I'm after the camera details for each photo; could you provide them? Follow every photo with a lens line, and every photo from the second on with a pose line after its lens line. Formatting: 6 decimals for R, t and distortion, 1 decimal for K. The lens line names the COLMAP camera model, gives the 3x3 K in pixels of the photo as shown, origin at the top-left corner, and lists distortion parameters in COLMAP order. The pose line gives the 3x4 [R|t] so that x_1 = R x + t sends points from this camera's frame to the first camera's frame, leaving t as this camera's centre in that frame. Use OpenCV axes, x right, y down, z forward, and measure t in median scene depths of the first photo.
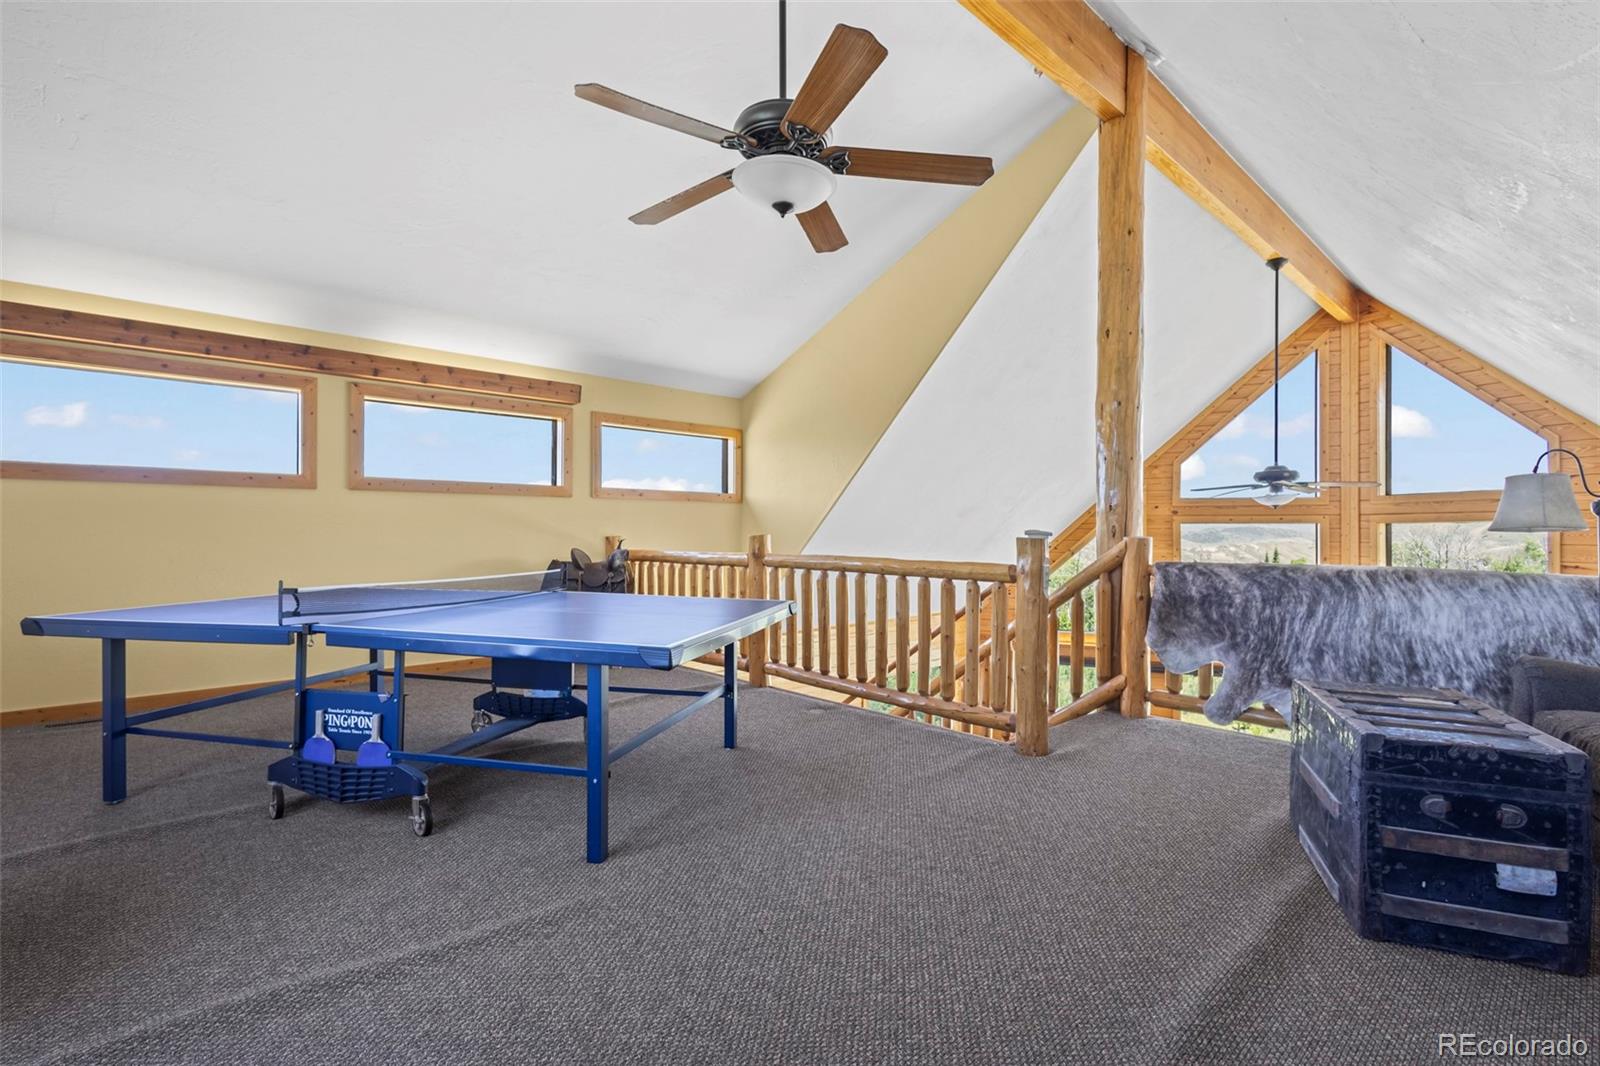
lens RADIAL K [[737.4, 0, 798.2], [0, 737.4, 527.6], [0, 0, 1]] dist [0.005690, -0.000096]
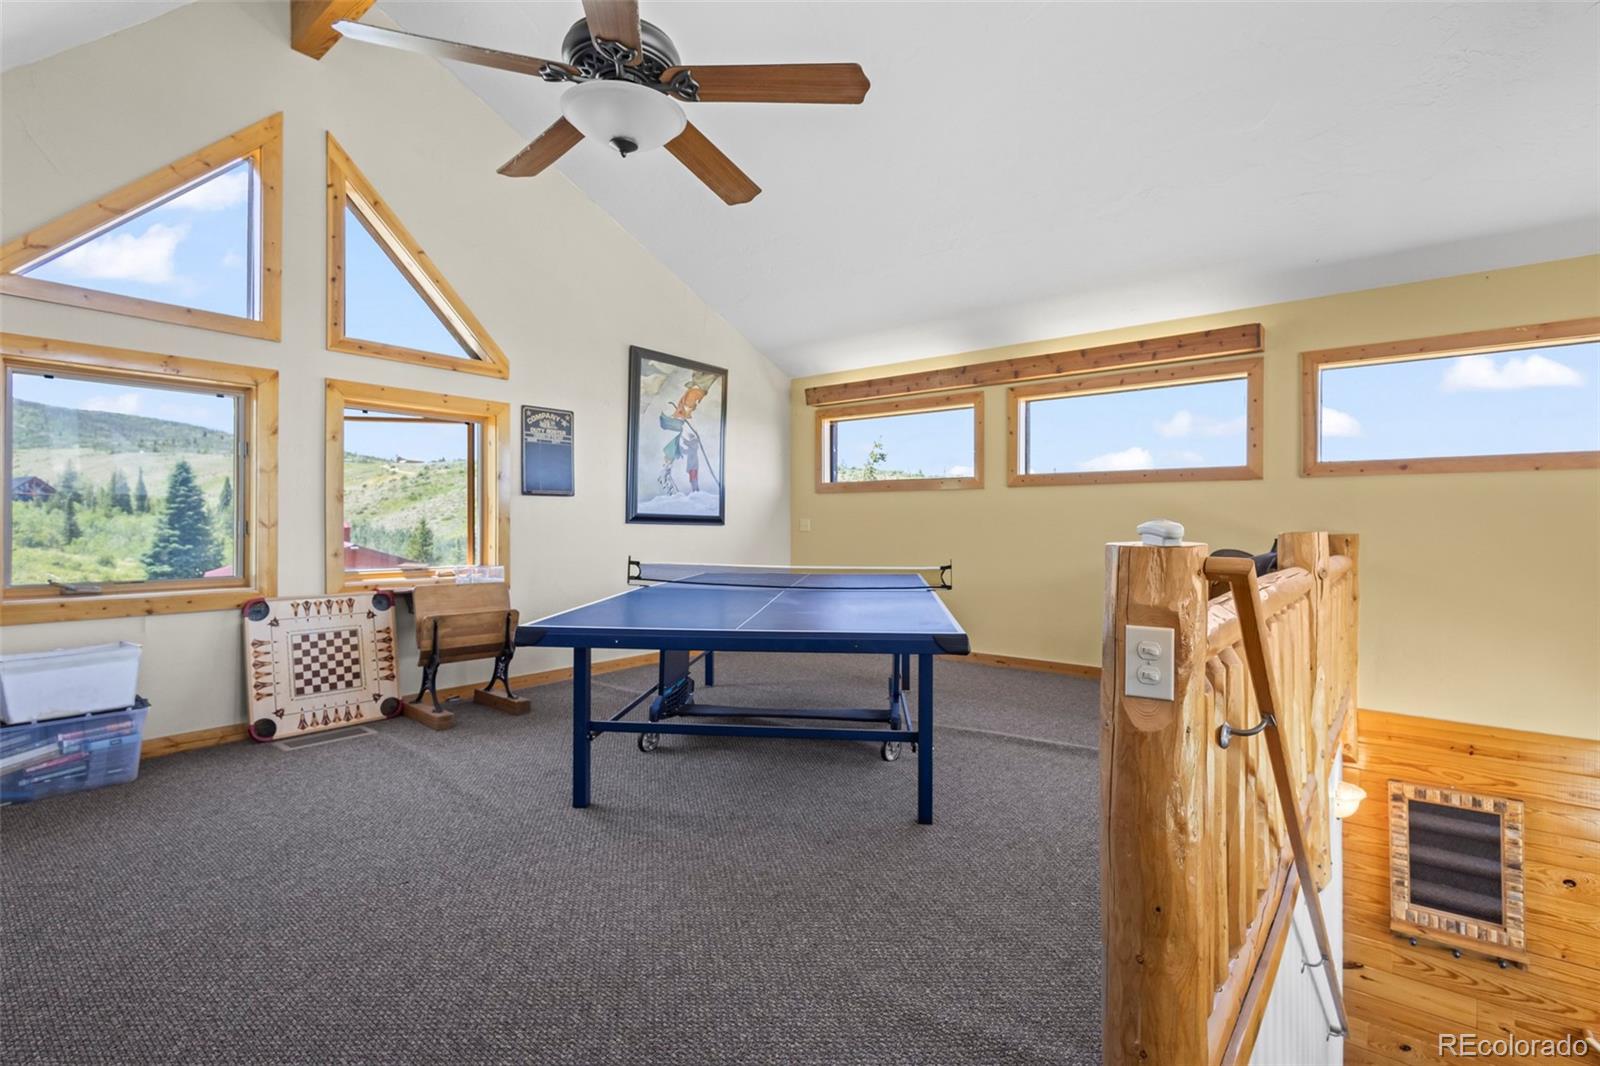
lens RADIAL K [[737.4, 0, 798.2], [0, 737.4, 527.6], [0, 0, 1]] dist [0.005690, -0.000096]
pose [[0.131809, 0.008209, -0.991241, 0.437945], [0.001444, 0.999963, 0.008473, -0.000430], [0.991274, -0.002548, 0.131792, 0.554392]]
